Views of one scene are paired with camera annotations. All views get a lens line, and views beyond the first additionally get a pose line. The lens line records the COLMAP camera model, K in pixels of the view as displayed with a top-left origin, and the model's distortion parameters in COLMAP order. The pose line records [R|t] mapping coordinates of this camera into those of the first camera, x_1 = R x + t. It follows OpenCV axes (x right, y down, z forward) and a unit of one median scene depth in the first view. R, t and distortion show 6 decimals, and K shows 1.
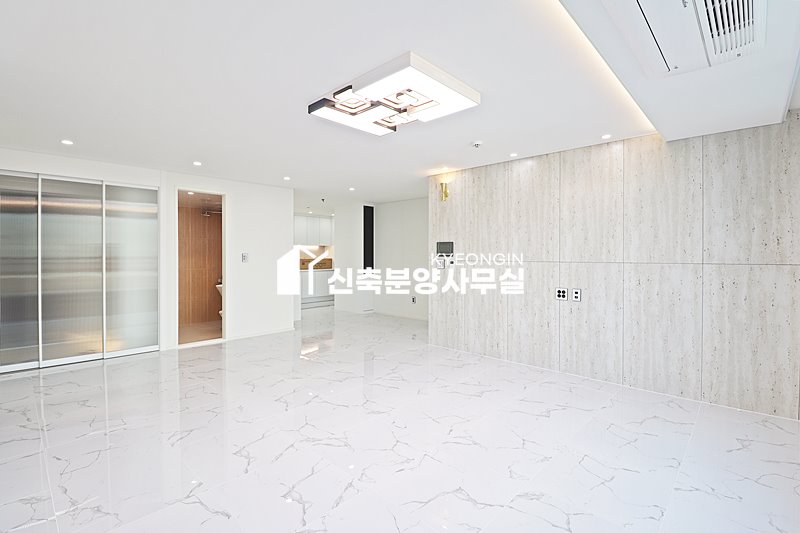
lens RADIAL K [[369.2, 0, 398.6], [0, 369.2, 257.1], [0, 0, 1]] dist [-0.012390, -0.007180]
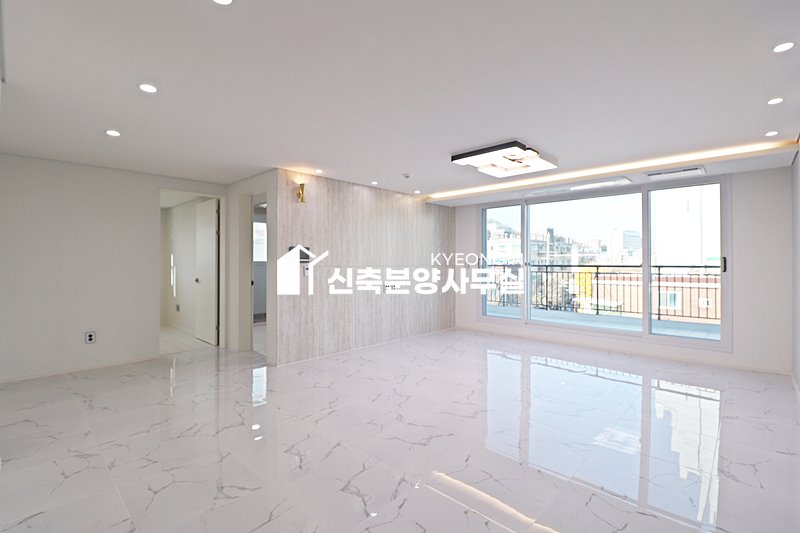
lens RADIAL K [[372.1, 0, 400.2], [0, 372.1, 259.4], [0, 0, 1]] dist [0.000043, -0.013338]
pose [[-0.005142, 0.005493, 0.999972, -0.839222], [0.004713, 0.999974, -0.005469, -0.003262], [-0.999976, 0.004685, -0.005168, 0.782710]]
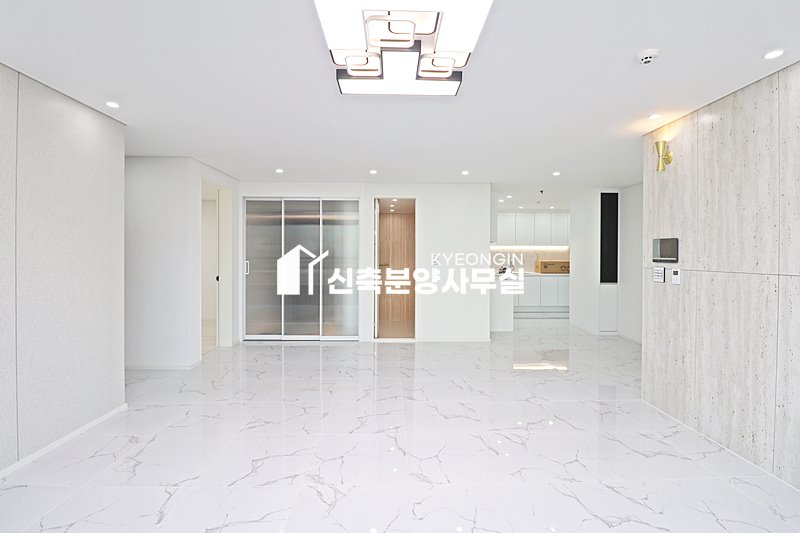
lens RADIAL K [[372.8, 0, 402.0], [0, 372.8, 258.0], [0, 0, 1]] dist [0.000362, -0.014025]
pose [[0.709069, 0.008436, -0.705089, 0.259264], [-0.007471, 0.999962, 0.004451, -0.008690], [0.705100, 0.002111, 0.709105, 0.273948]]
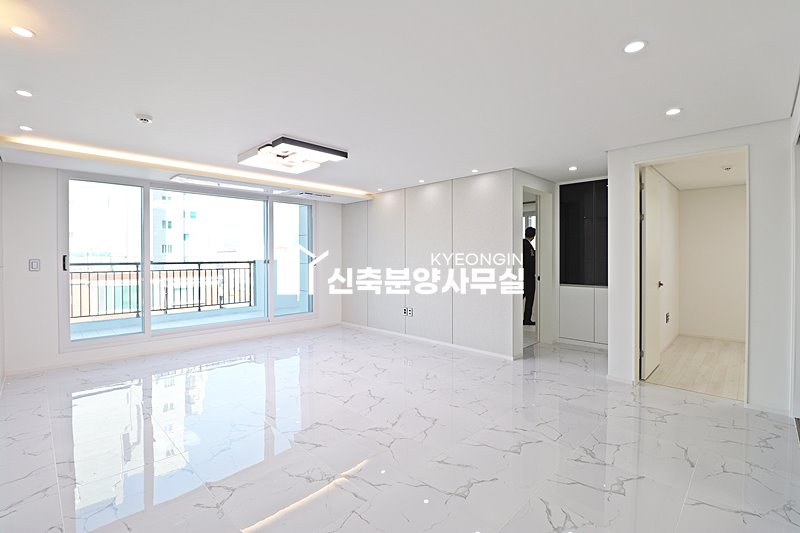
lens RADIAL K [[369.2, 0, 398.6], [0, 369.2, 257.1], [0, 0, 1]] dist [-0.012390, -0.007180]
pose [[-0.999849, 0.001492, 0.017335, -0.260796], [0.001607, 0.999977, 0.006626, -0.011729], [-0.017324, 0.006653, -0.999828, 1.345639]]
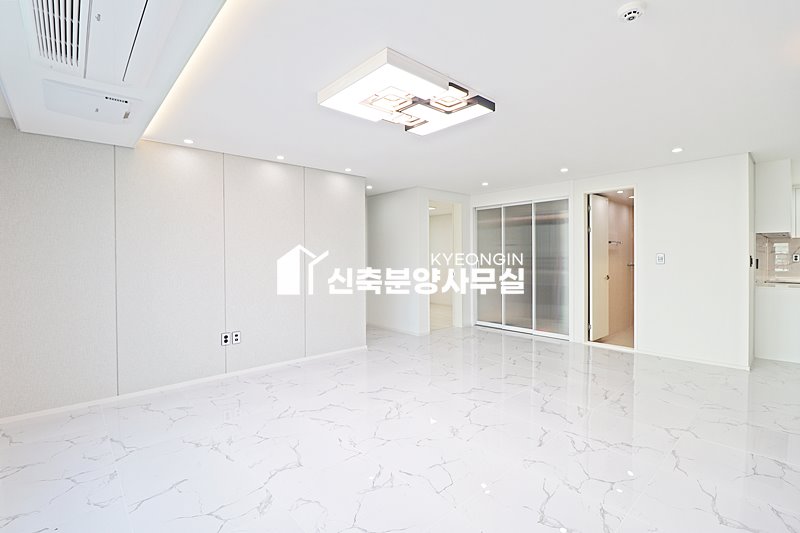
lens RADIAL K [[372.7, 0, 397.7], [0, 372.7, 259.7], [0, 0, 1]] dist [-0.000303, -0.013071]
pose [[-0.074569, 0.012348, -0.997139, 0.524556], [0.002382, 0.999923, 0.012205, -0.007734], [0.997213, -0.001465, -0.074593, 0.565003]]
